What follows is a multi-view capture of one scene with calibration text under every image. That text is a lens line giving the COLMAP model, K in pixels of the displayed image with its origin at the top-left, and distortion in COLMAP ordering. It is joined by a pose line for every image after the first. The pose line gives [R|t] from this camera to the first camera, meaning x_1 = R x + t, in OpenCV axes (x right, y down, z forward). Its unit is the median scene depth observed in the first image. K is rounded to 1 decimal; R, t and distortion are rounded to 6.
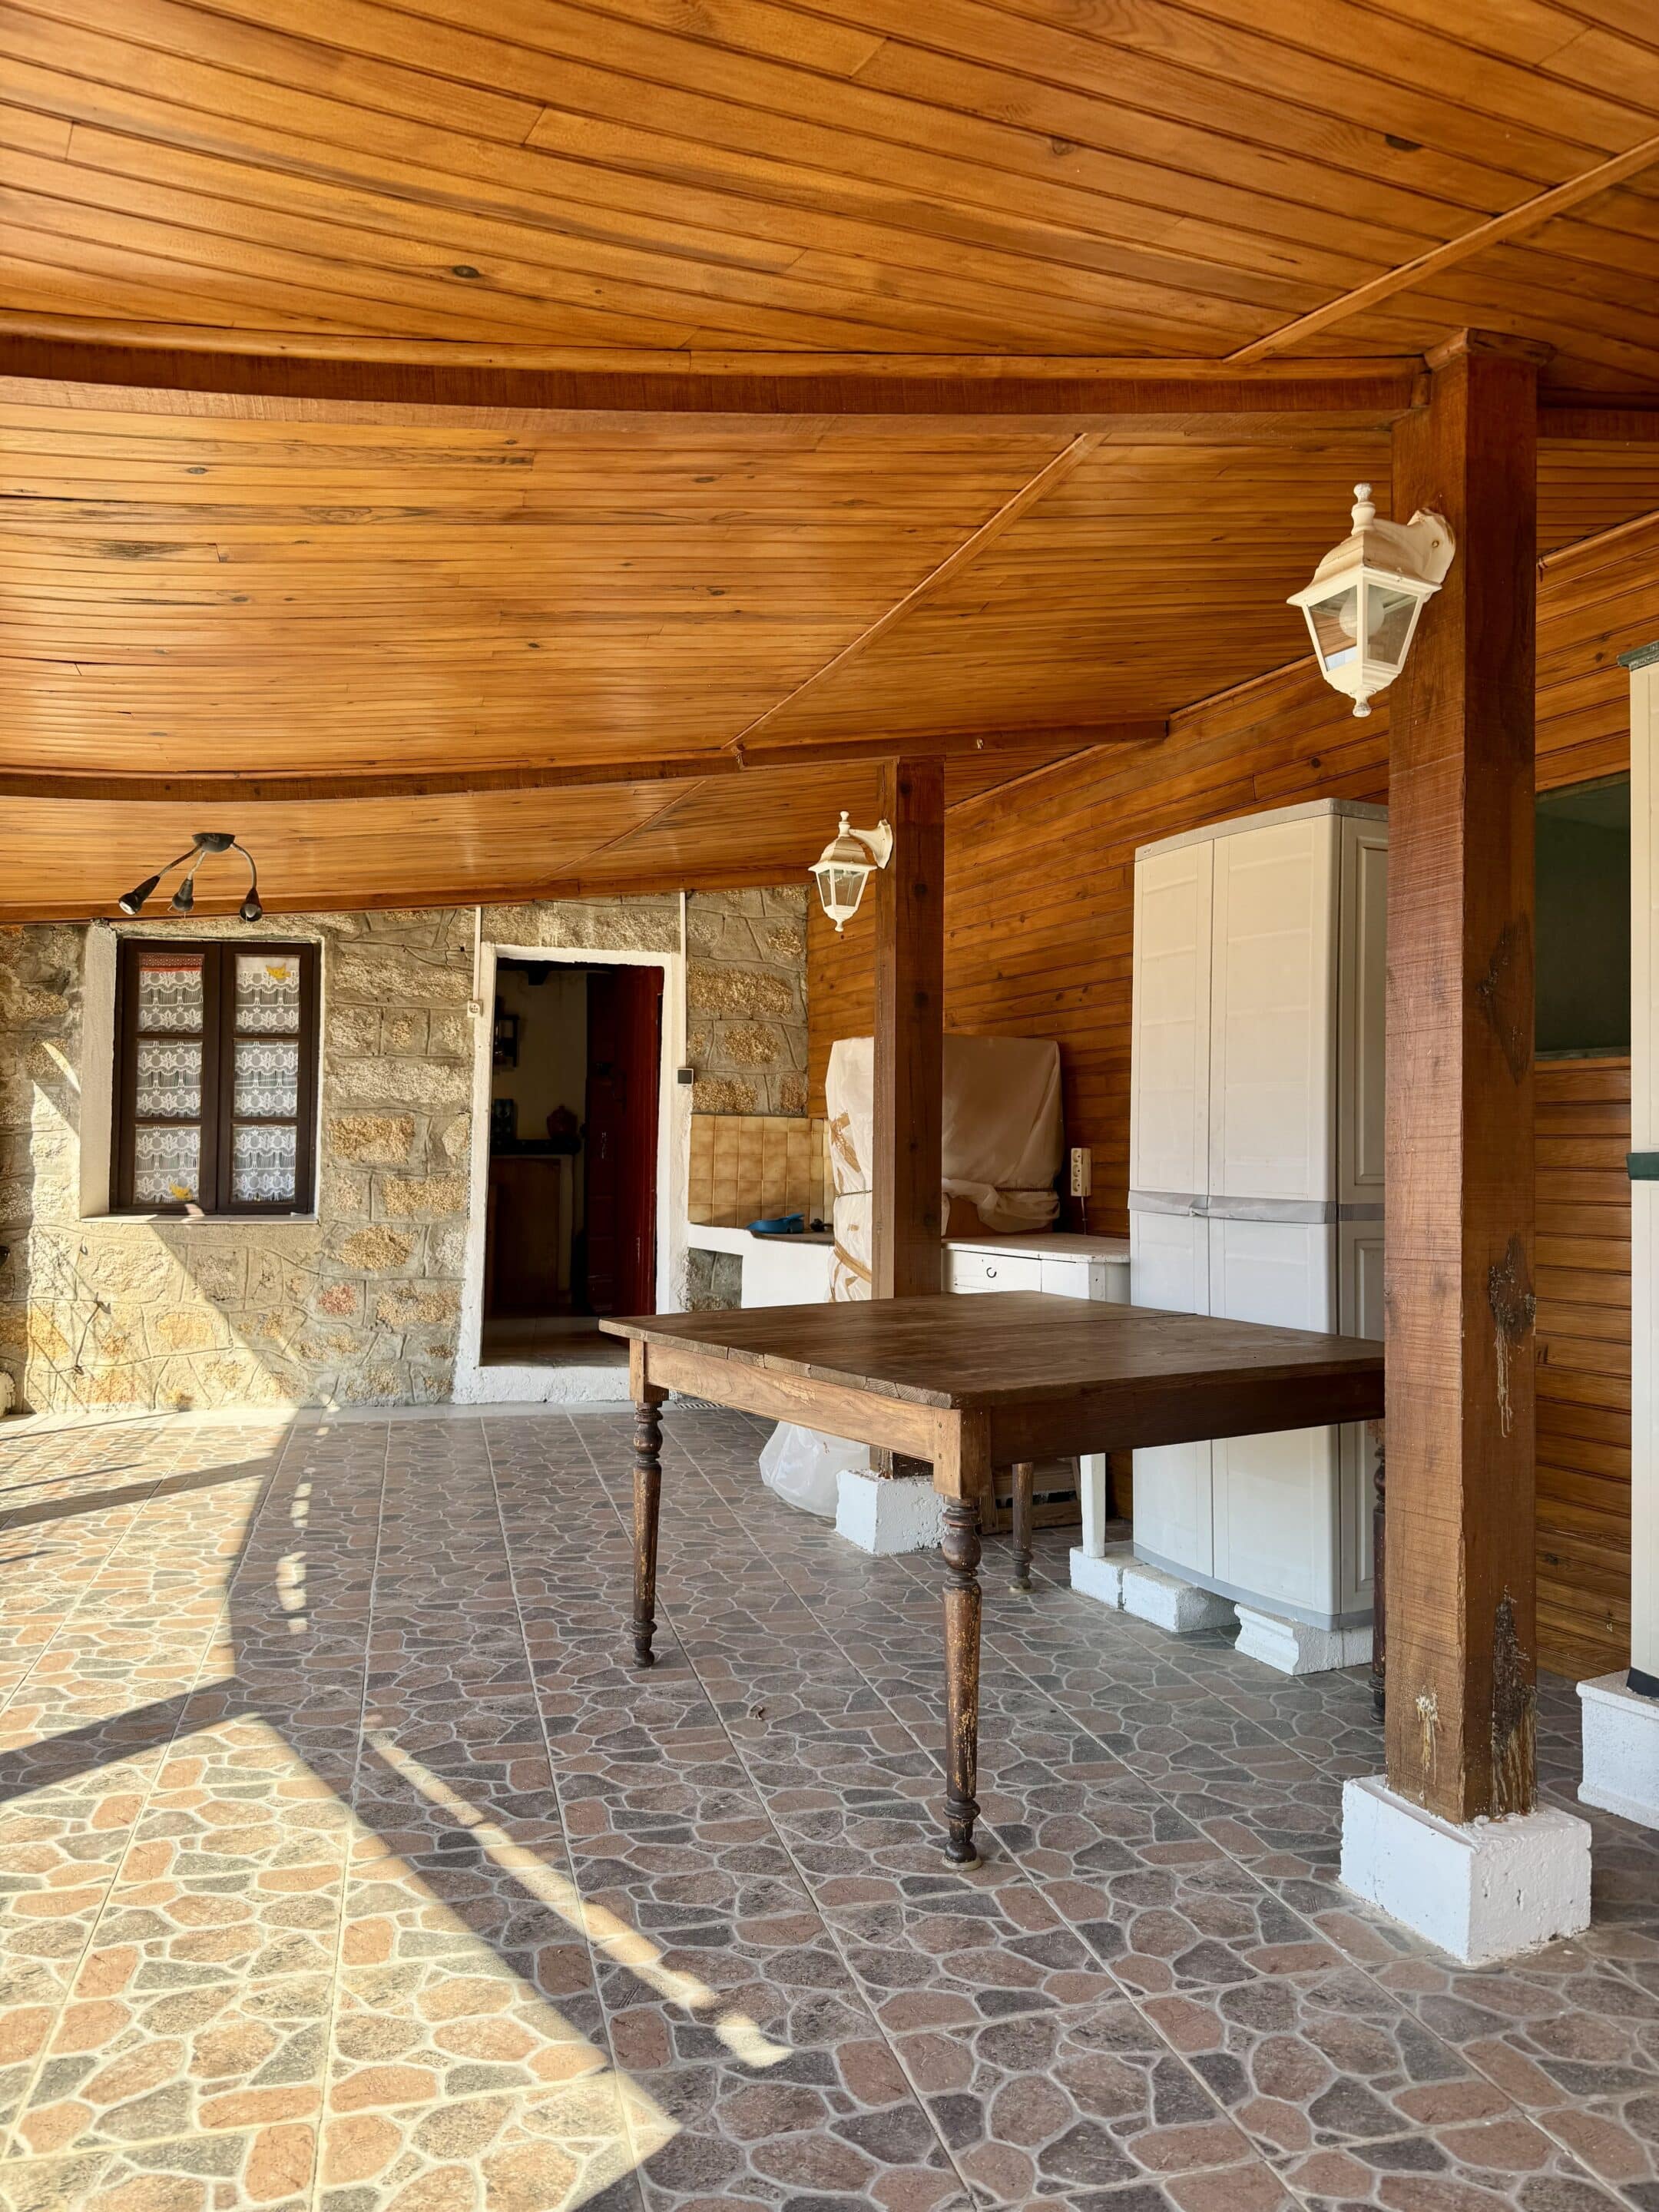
lens RADIAL K [[1584.1, 0, 841.4], [0, 1584.1, 1105.9], [0, 0, 1]] dist [0.036324, -0.044607]
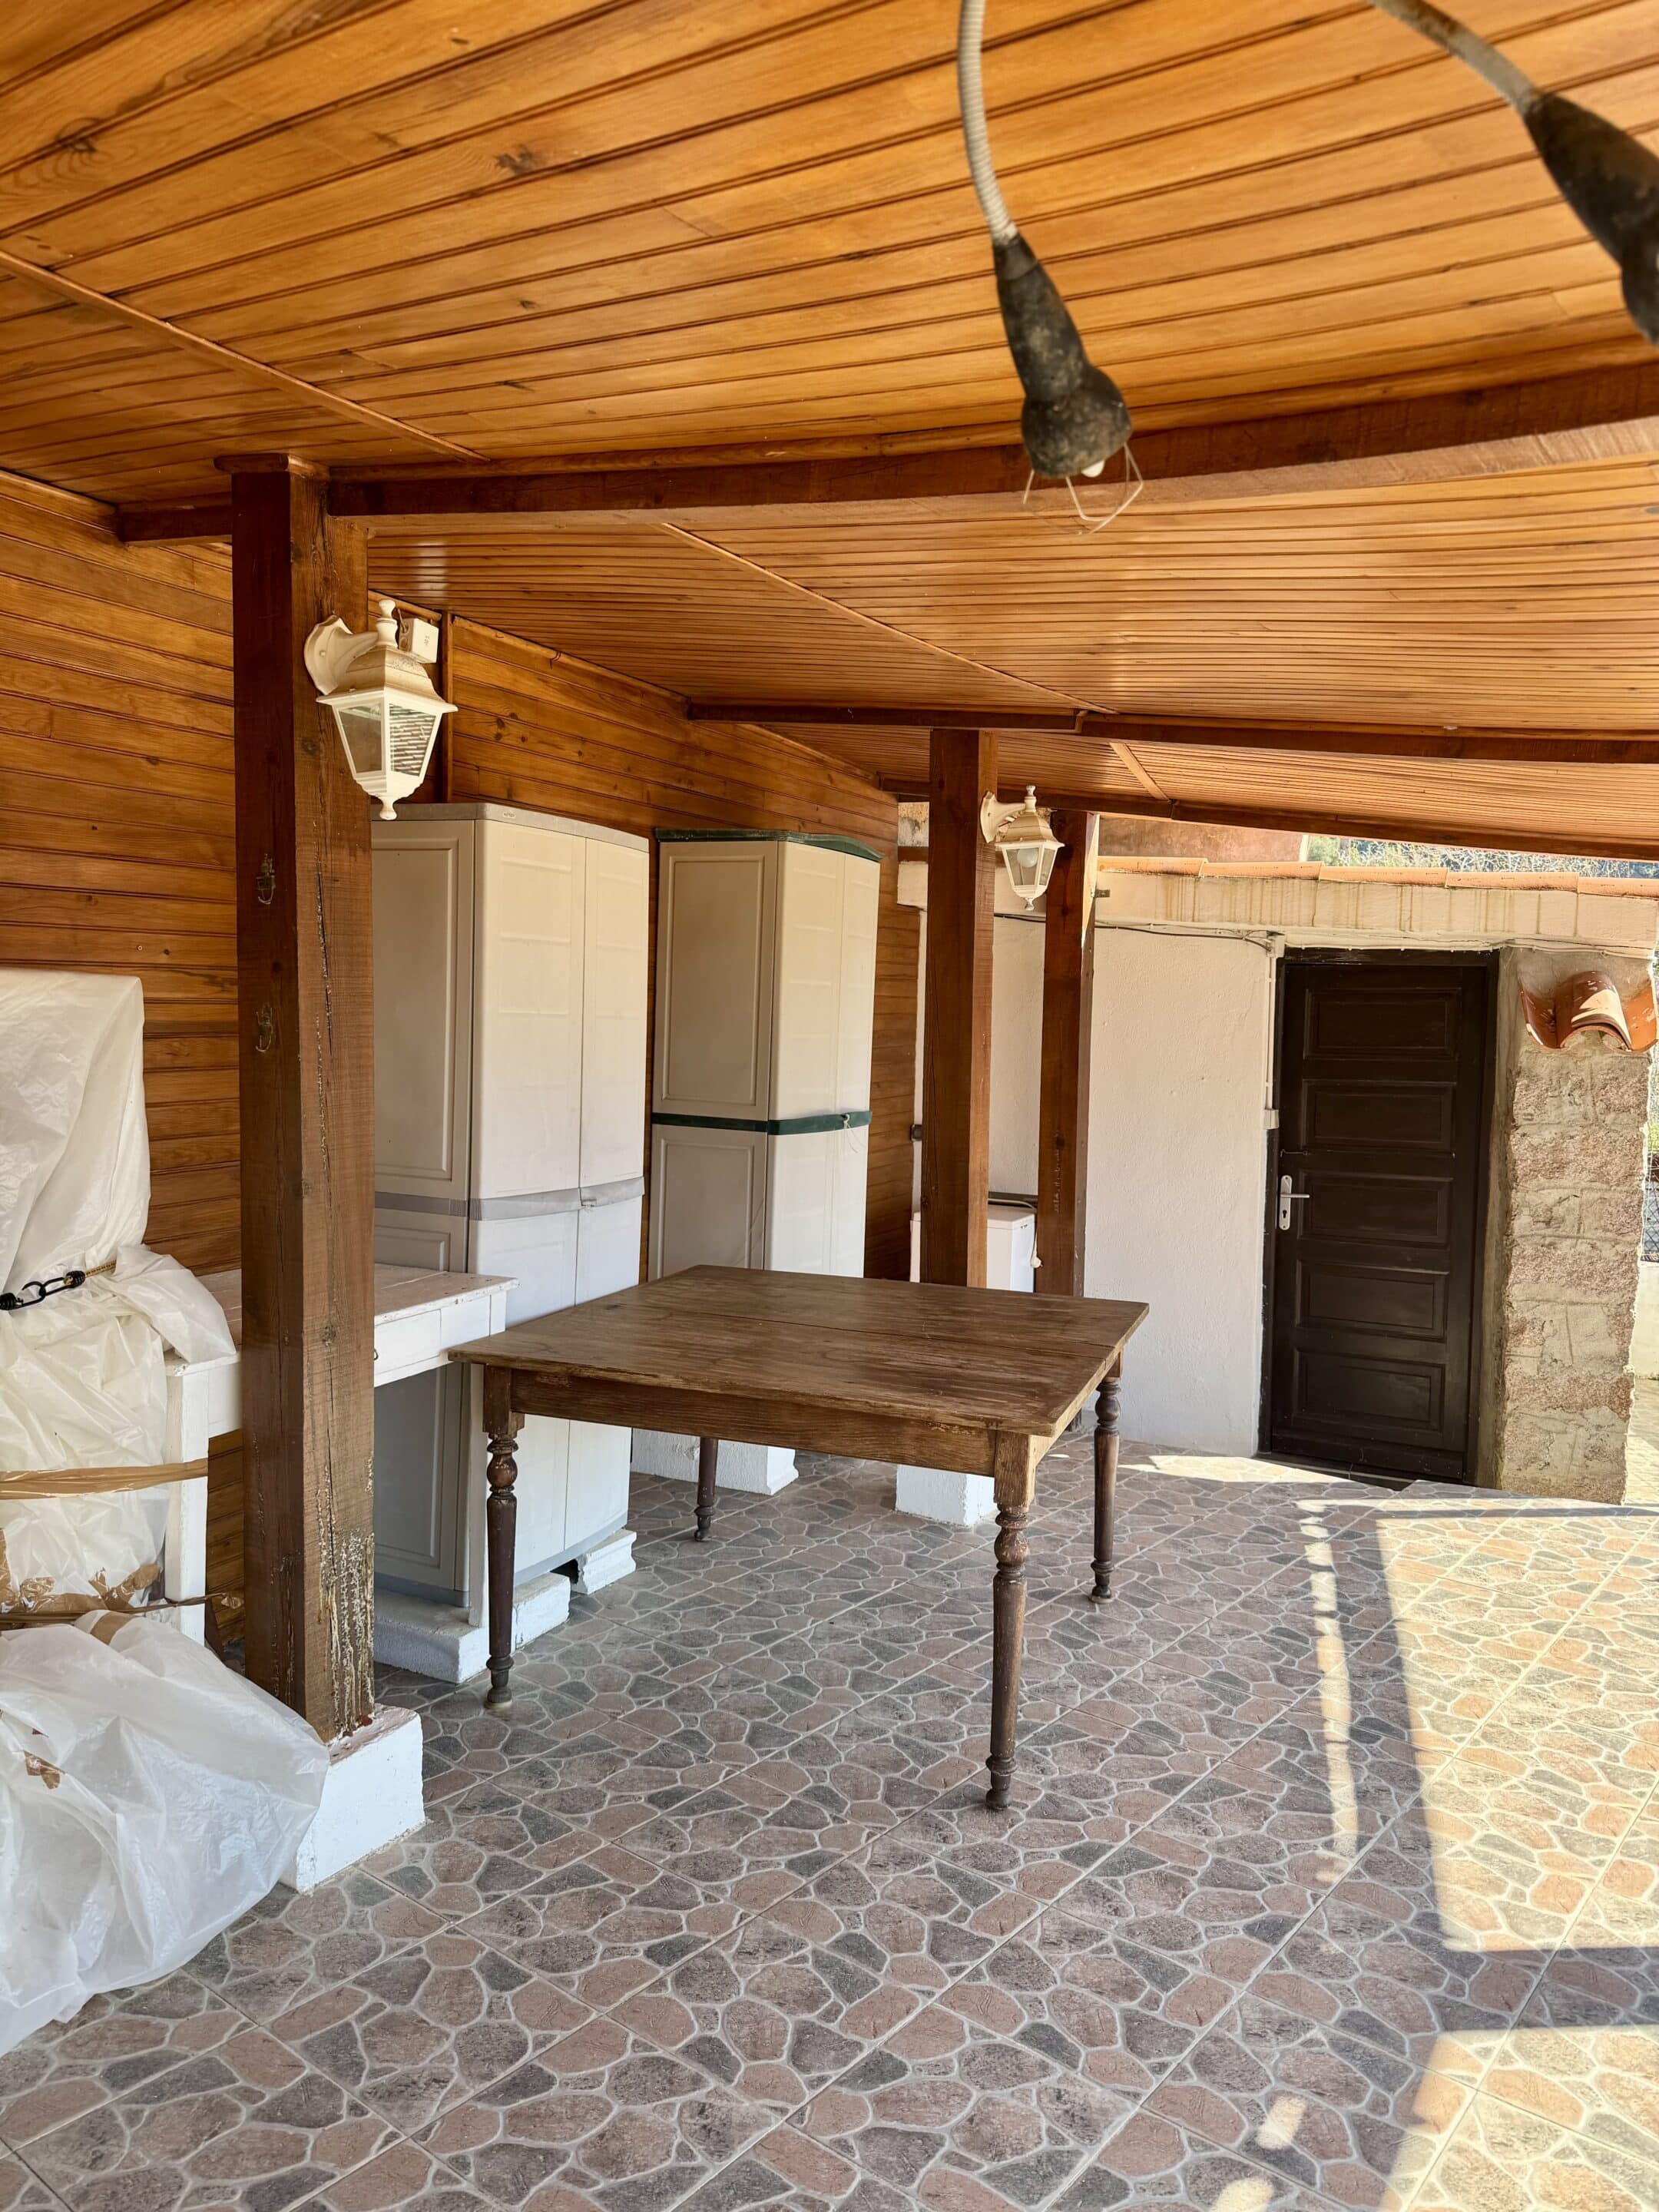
lens RADIAL K [[1584.1, 0, 761.3], [0, 1584.1, 1091.1], [0, 0, 1]] dist [0.036324, -0.044607]
pose [[-0.576971, -0.054567, 0.814940, -0.919501], [-0.042924, 0.998413, 0.036462, -0.081360], [-0.815636, -0.013943, -0.578398, 2.010865]]
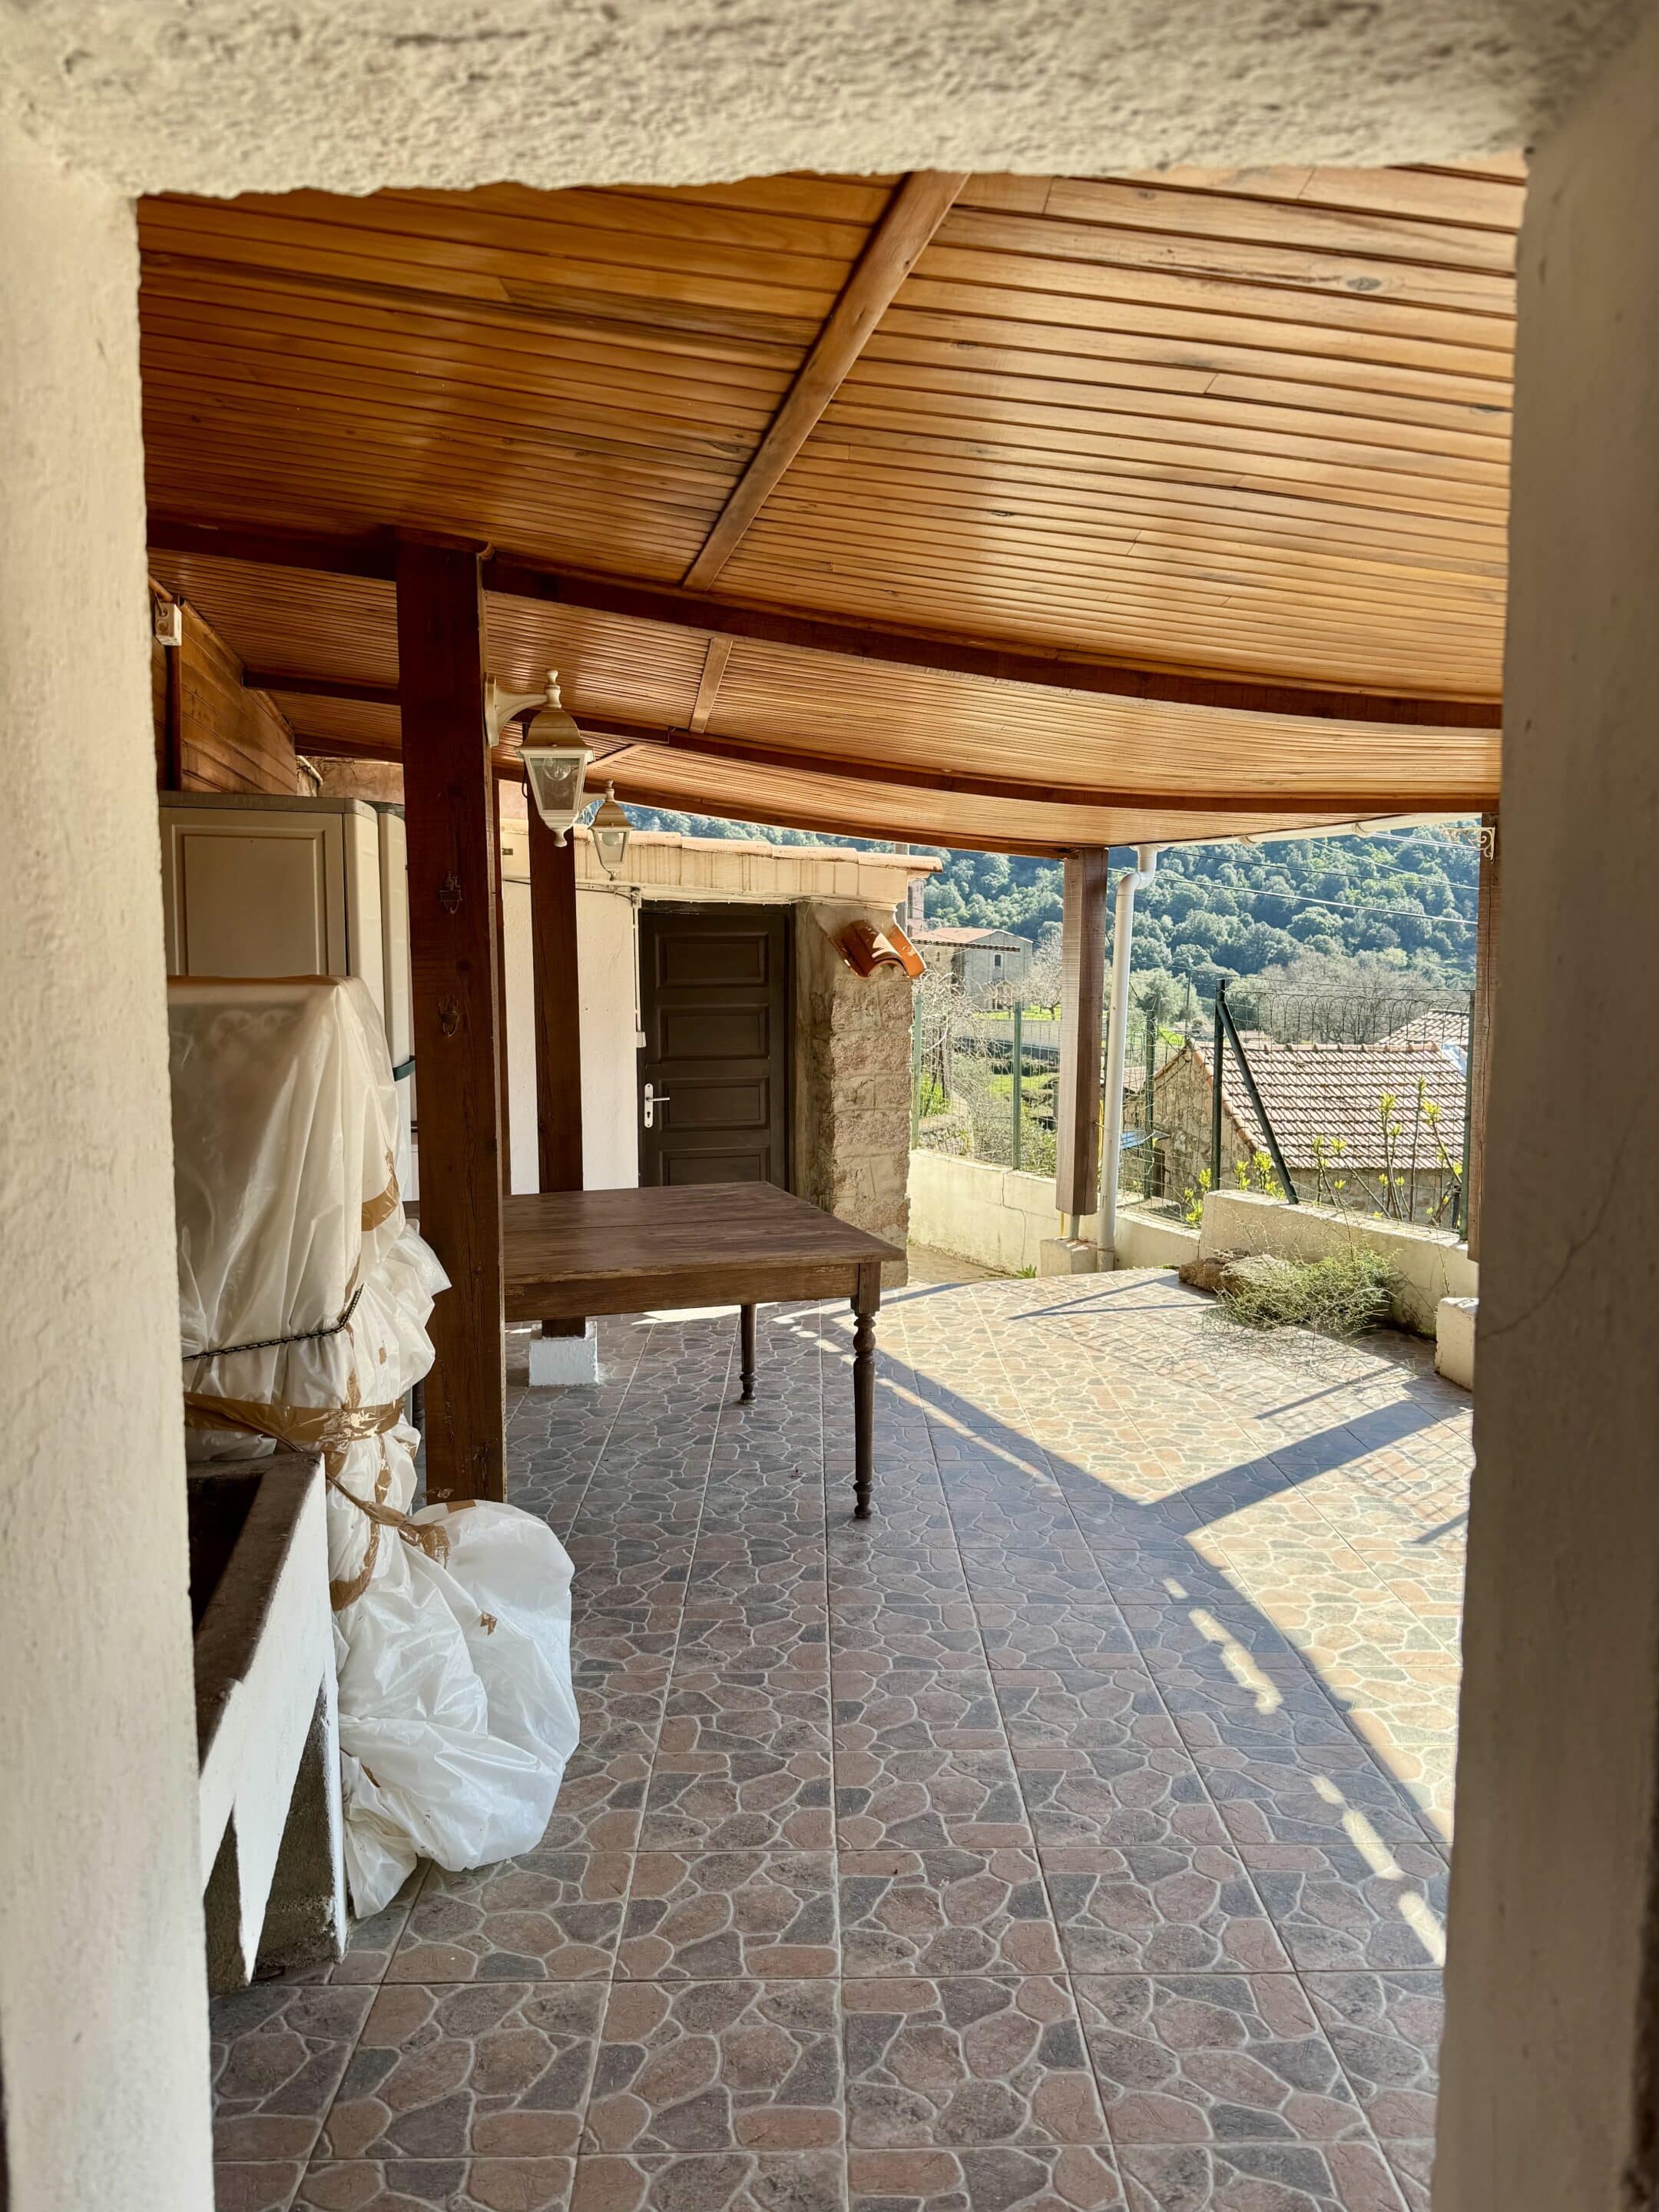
lens RADIAL K [[1584.1, 0, 793.0], [0, 1584.1, 1110.1], [0, 0, 1]] dist [0.036324, -0.044607]
pose [[-0.964979, -0.029470, 0.260668, -0.488799], [-0.007652, 0.996409, 0.084321, -0.104463], [-0.262217, 0.079373, -0.961739, 2.769792]]
